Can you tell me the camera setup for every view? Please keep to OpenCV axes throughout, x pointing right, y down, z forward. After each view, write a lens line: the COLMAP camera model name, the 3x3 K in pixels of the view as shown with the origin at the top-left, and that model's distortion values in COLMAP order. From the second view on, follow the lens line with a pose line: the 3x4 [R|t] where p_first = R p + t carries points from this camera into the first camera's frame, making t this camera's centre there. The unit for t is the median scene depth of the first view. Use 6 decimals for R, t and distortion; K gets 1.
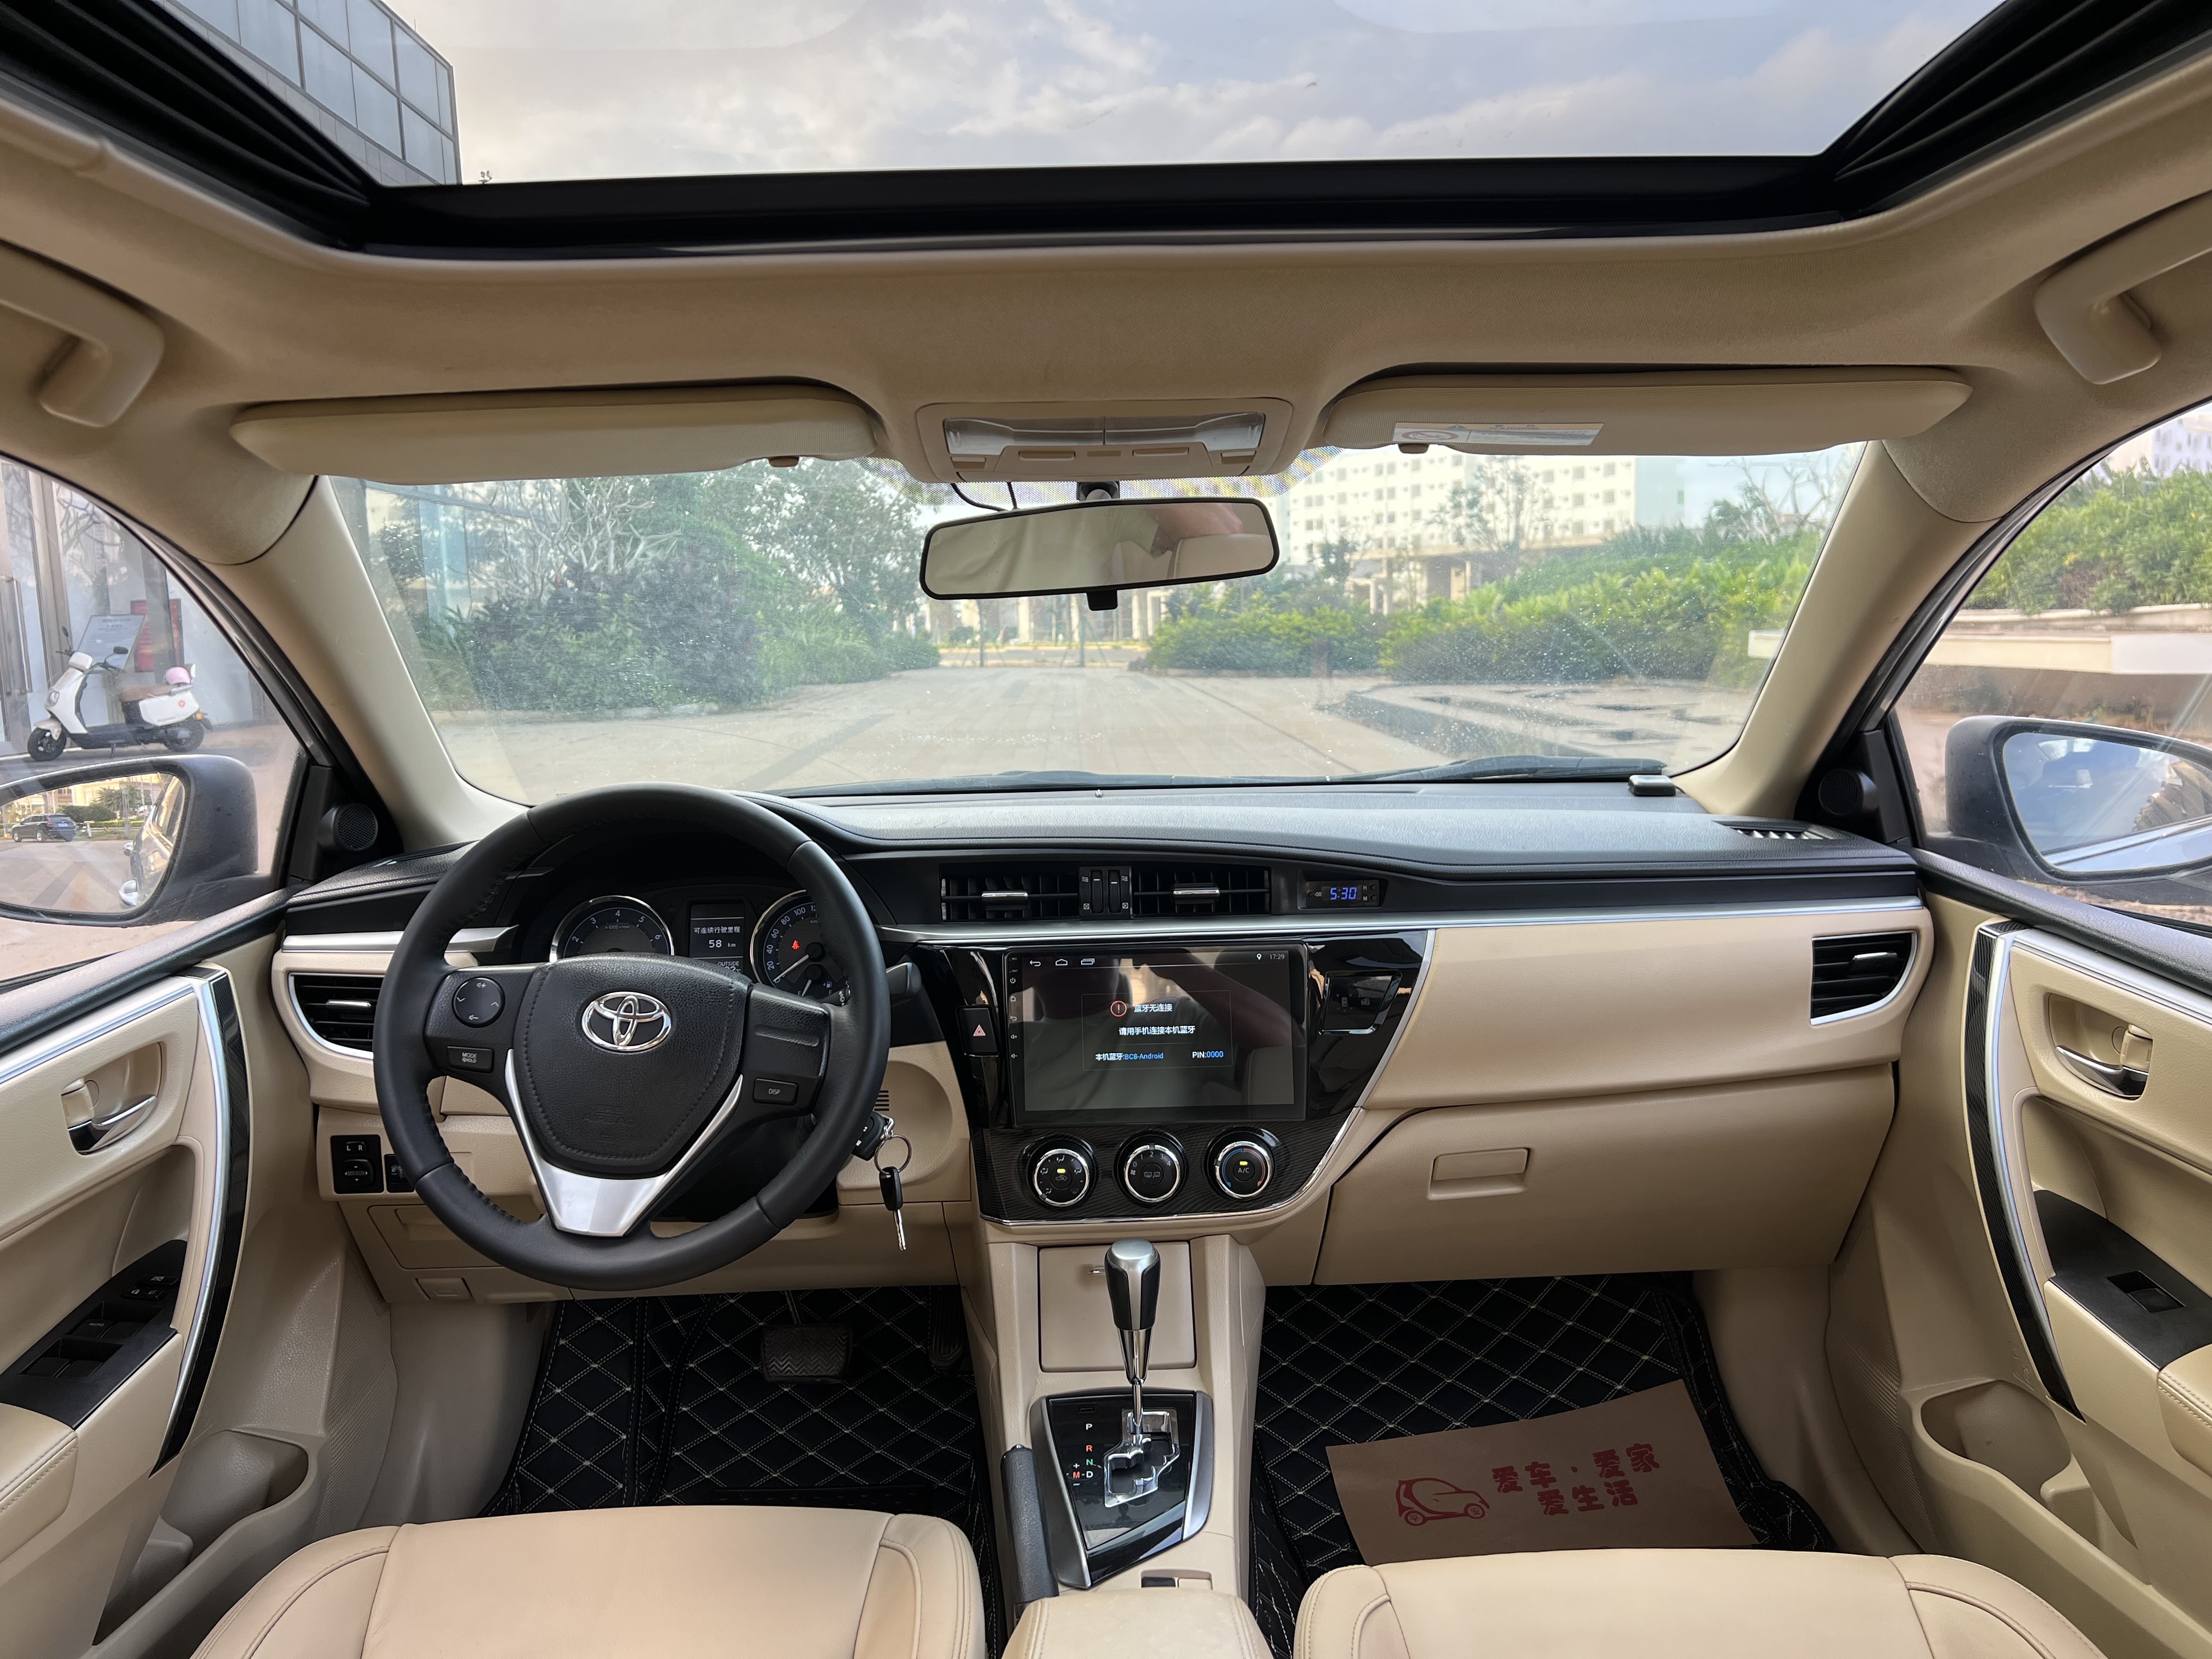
lens RADIAL K [[1673.8, 0, 1104.9], [0, 1673.8, 785.7], [0, 0, 1]] dist [0.024452, -0.002037]
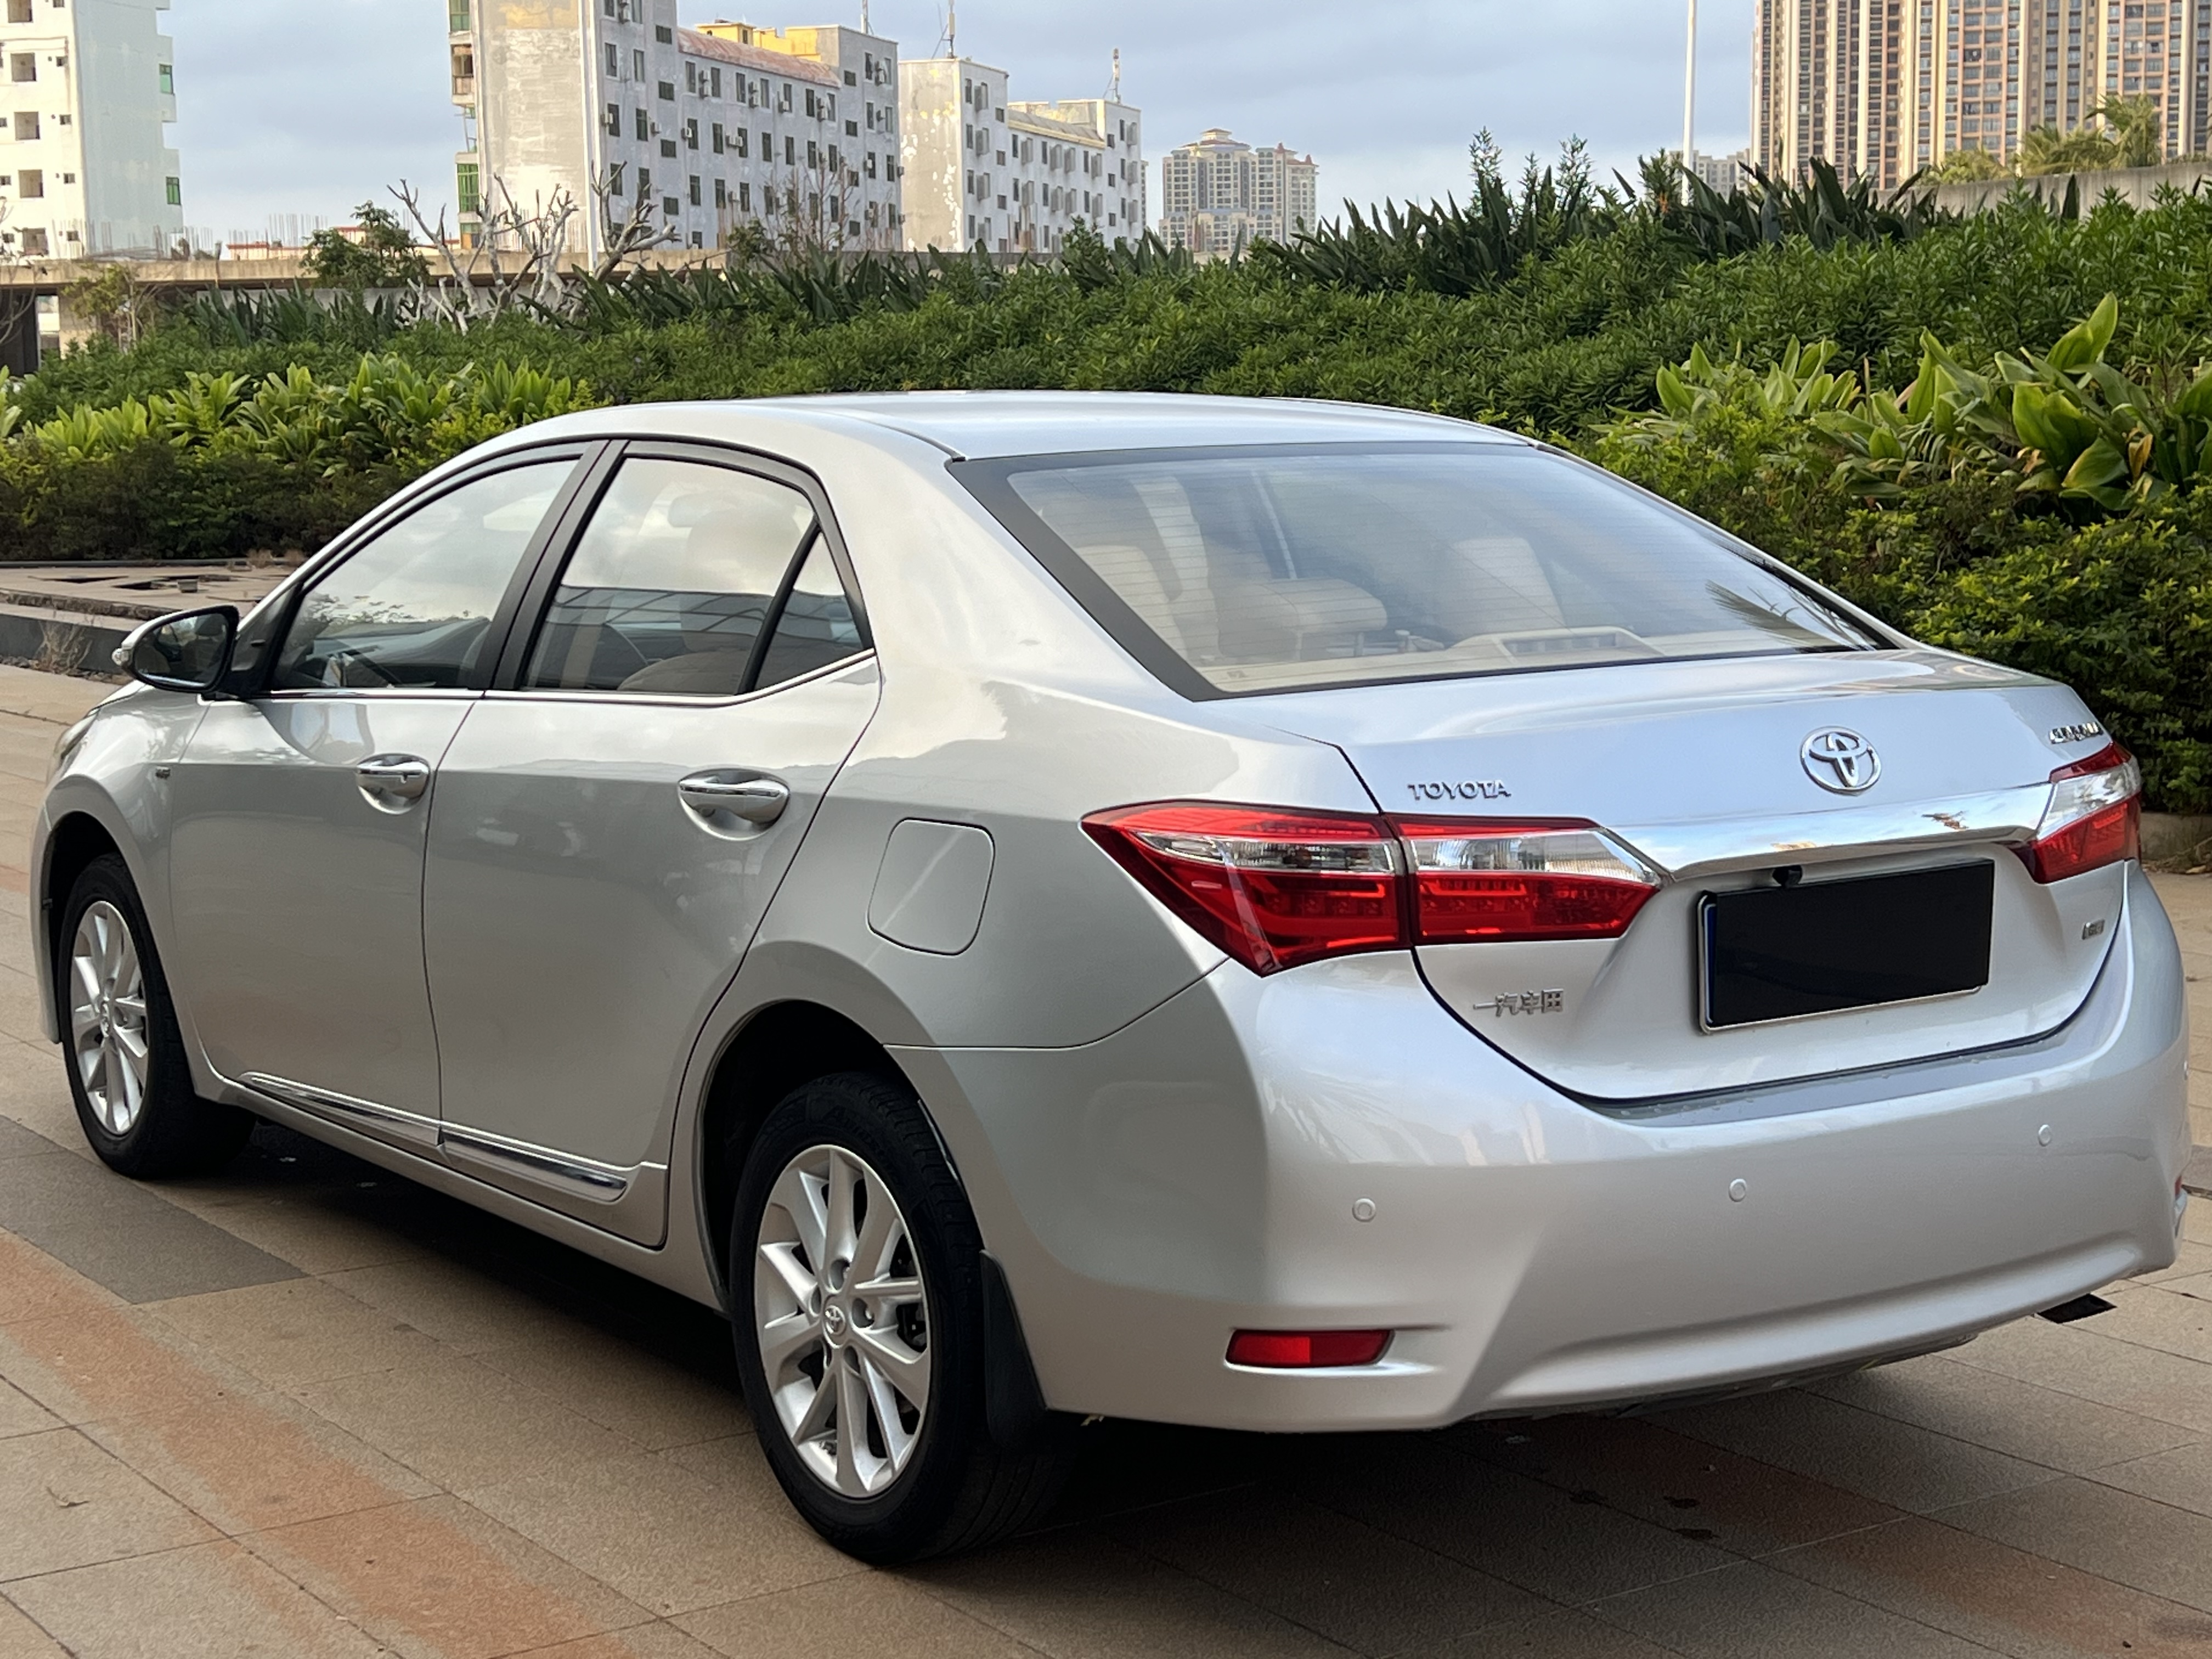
lens RADIAL K [[3488.5, 0, 1106.0], [0, 3488.5, 829.5], [0, 0, 1]] dist [0.130959, -0.229898]
pose [[0.830595, -0.052835, 0.554365, -0.125752], [0.045148, 0.998601, 0.027530, 0.011871], [-0.555044, 0.002162, 0.831818, -0.187679]]
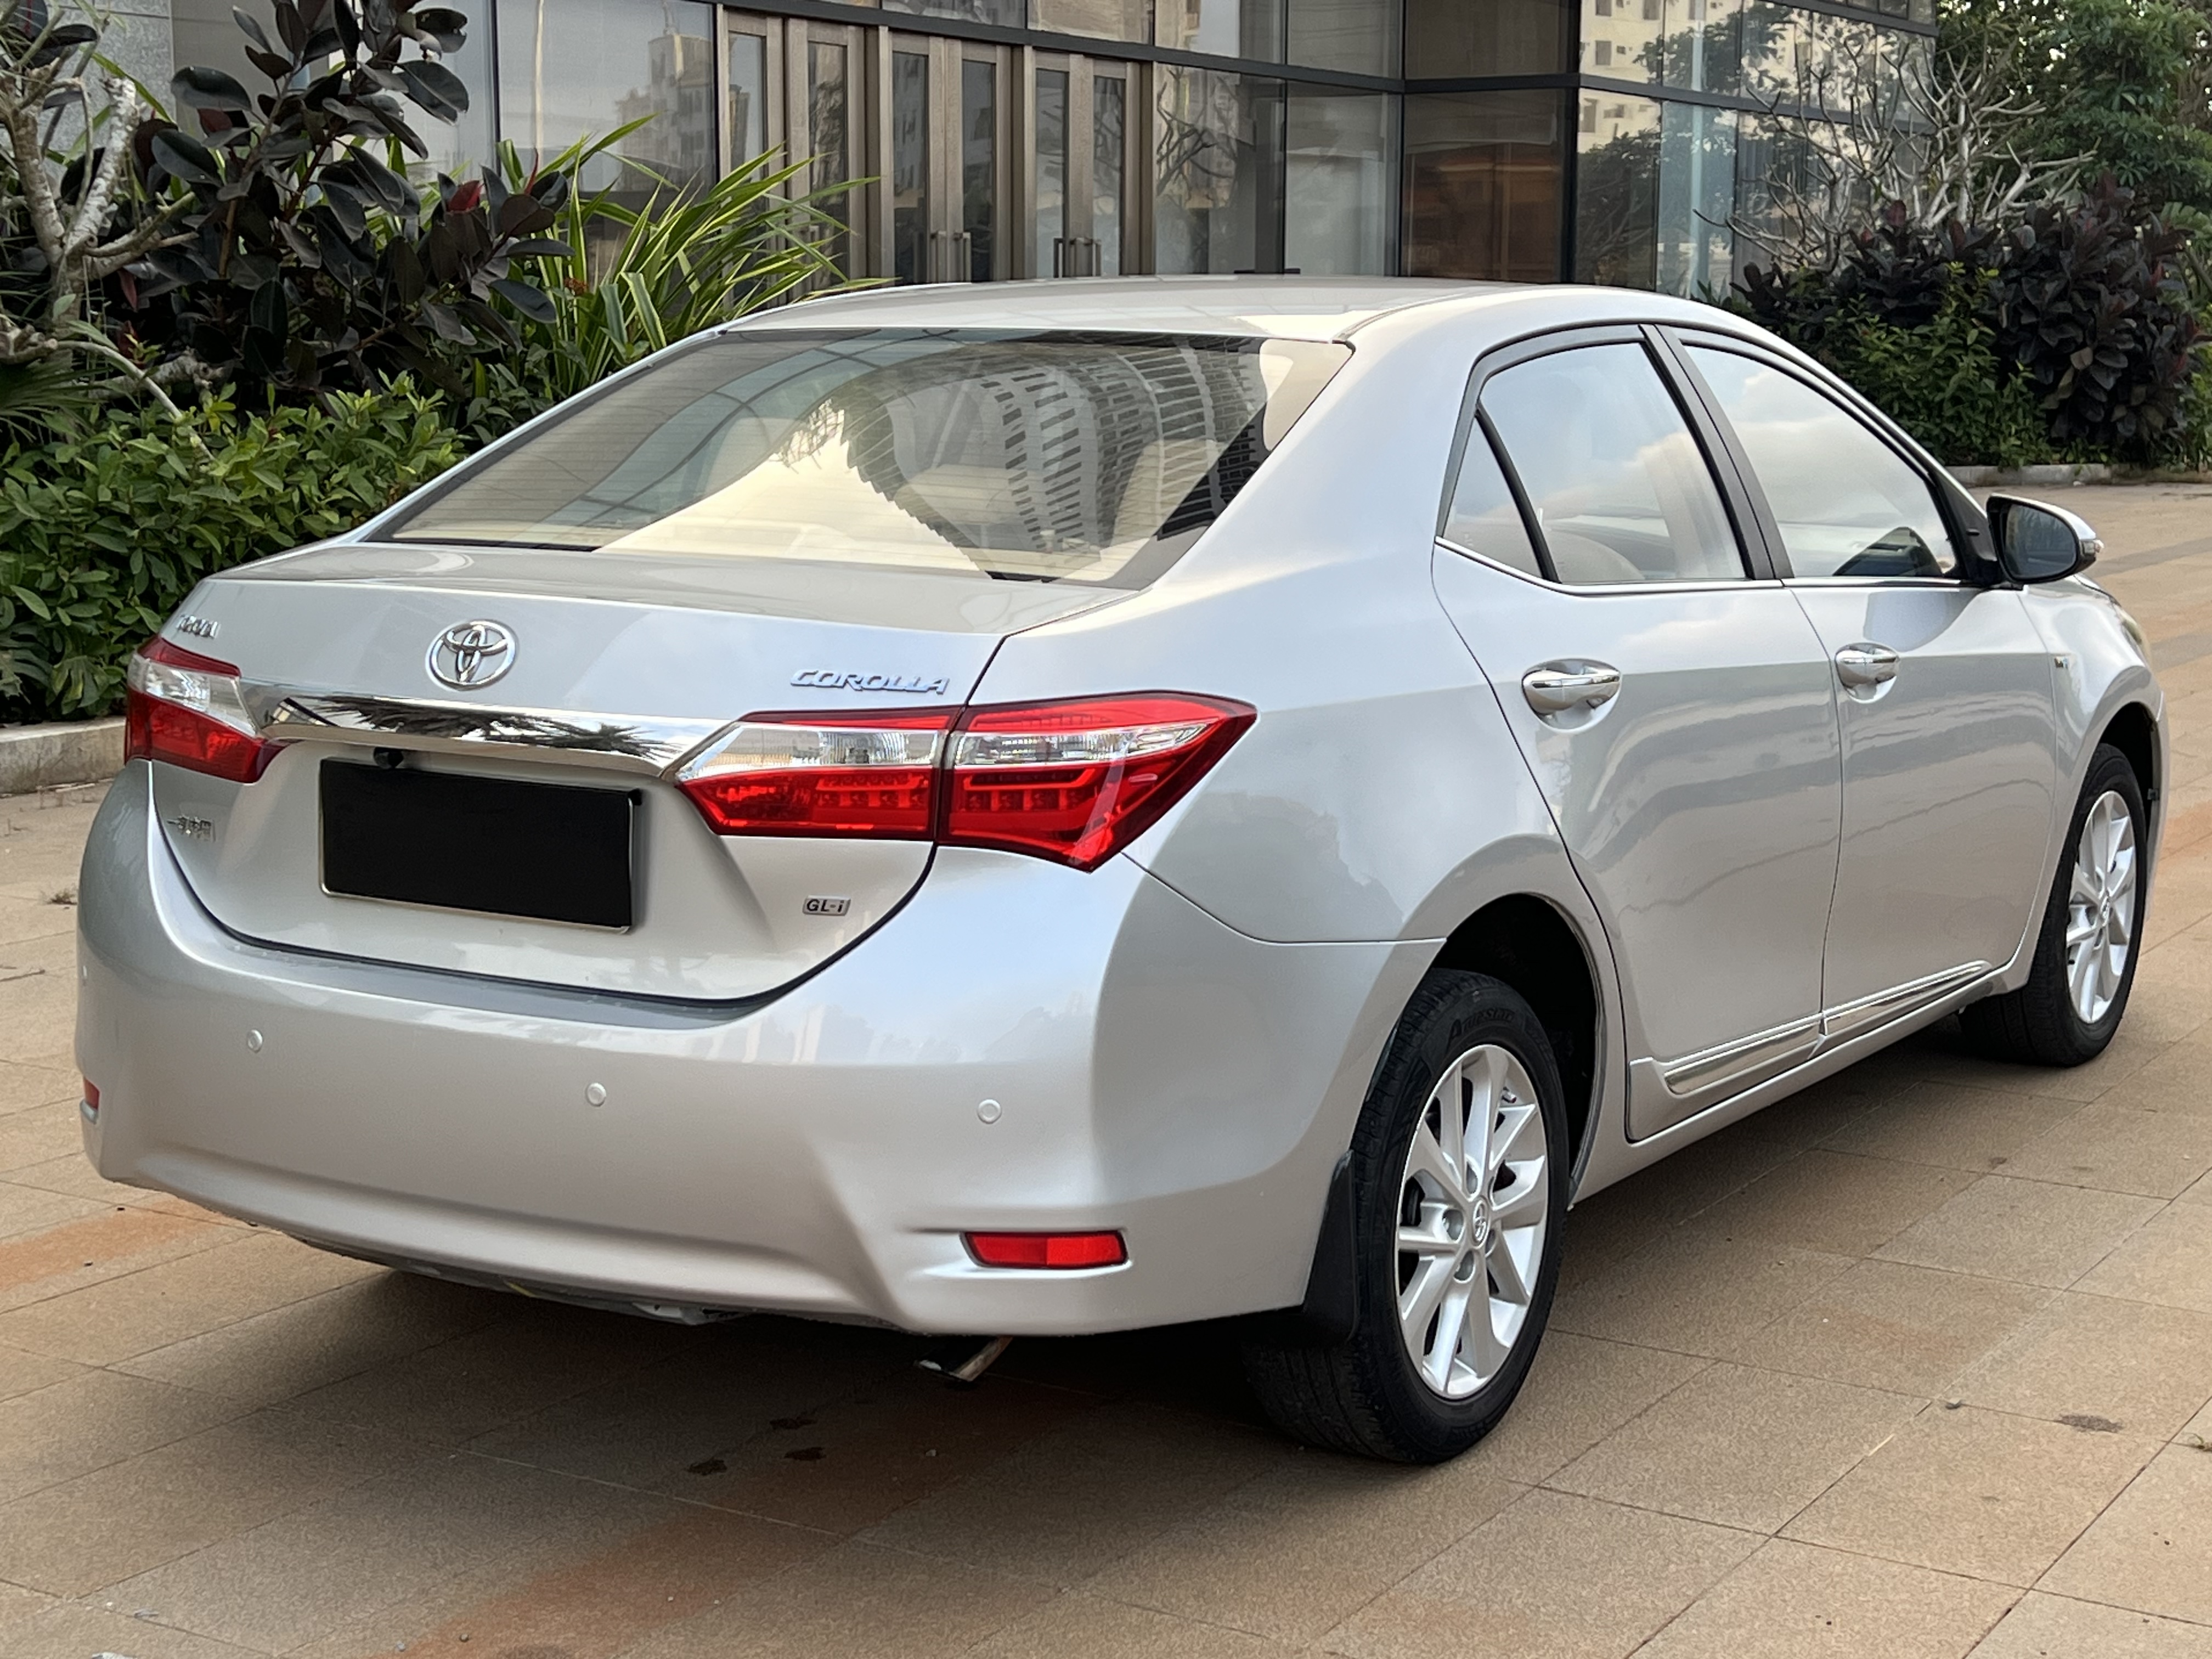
lens RADIAL K [[3488.5, 0, 1106.0], [0, 3488.5, 829.5], [0, 0, 1]] dist [0.130959, -0.229898]
pose [[0.847750, 0.111803, -0.518479, 0.110138], [-0.082977, 0.993451, 0.078550, 0.007640], [0.523865, -0.023569, 0.851475, -0.190782]]
